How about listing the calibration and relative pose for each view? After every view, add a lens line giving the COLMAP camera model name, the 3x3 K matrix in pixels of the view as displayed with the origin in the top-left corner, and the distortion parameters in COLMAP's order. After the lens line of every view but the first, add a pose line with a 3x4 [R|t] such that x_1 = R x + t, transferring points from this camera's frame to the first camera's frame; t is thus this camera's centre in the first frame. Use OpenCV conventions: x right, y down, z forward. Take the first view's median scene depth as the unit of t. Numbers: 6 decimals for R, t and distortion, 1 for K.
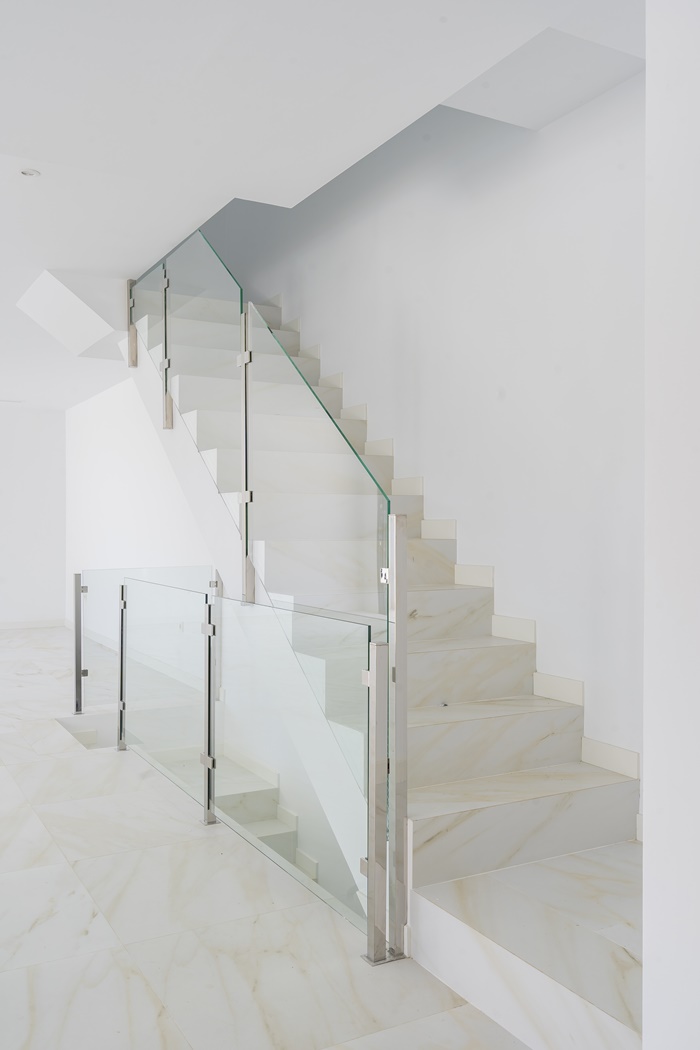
lens RADIAL K [[882.9, 0, 350.2], [0, 882.9, 524.1], [0, 0, 1]] dist [0.009518, 0.007377]
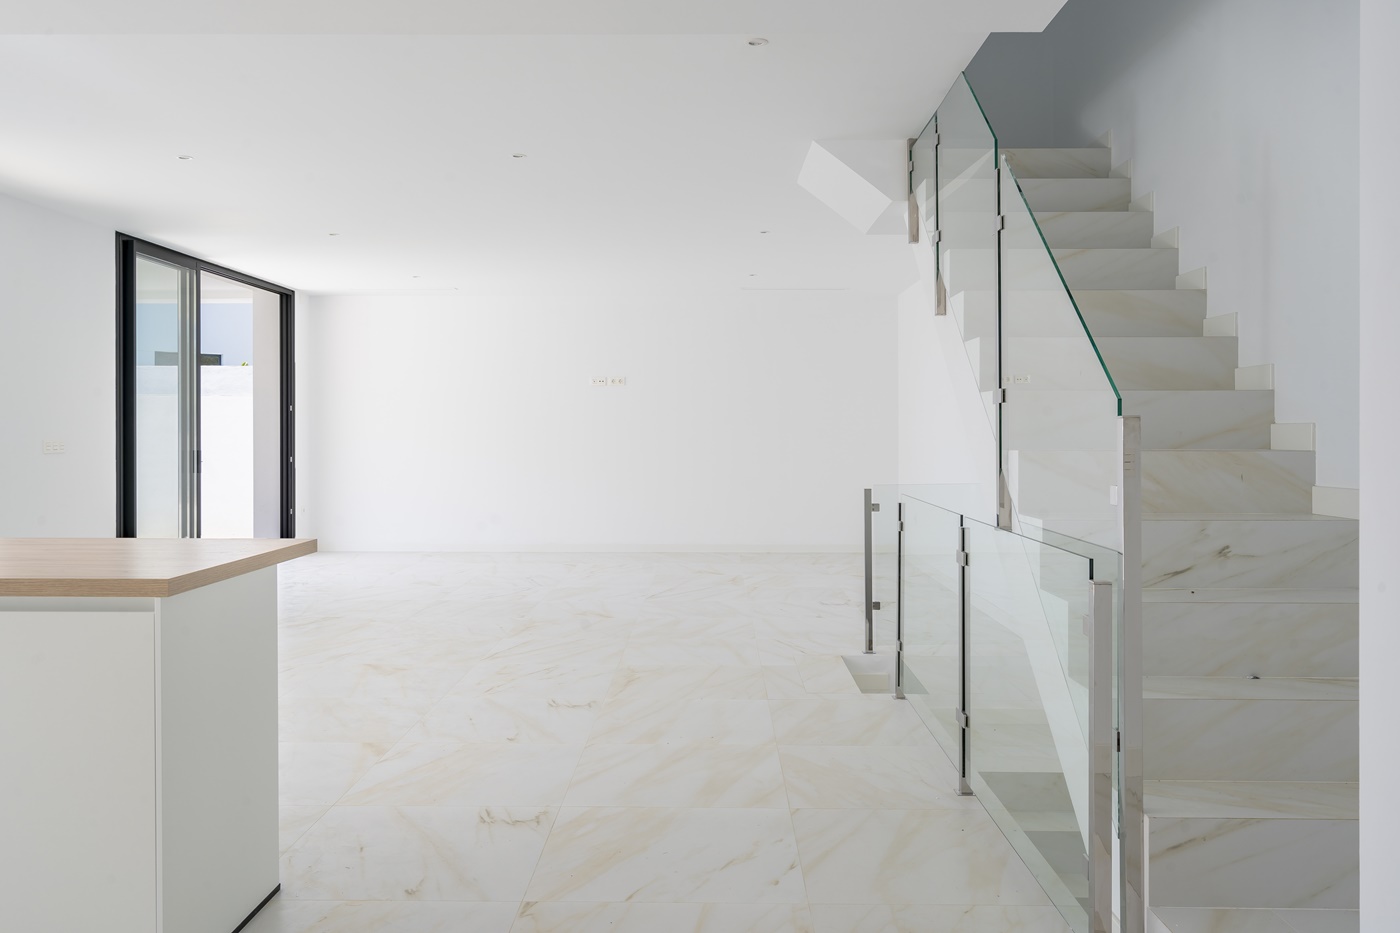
lens RADIAL K [[1122.3, 0, 744.6], [0, 1122.3, 434.8], [0, 0, 1]] dist [0.008677, 0.003052]
pose [[0.877600, -0.000305, -0.479393, 0.165382], [0.001663, 0.999996, 0.002407, 0.001576], [0.479390, -0.002910, 0.877597, -0.013621]]
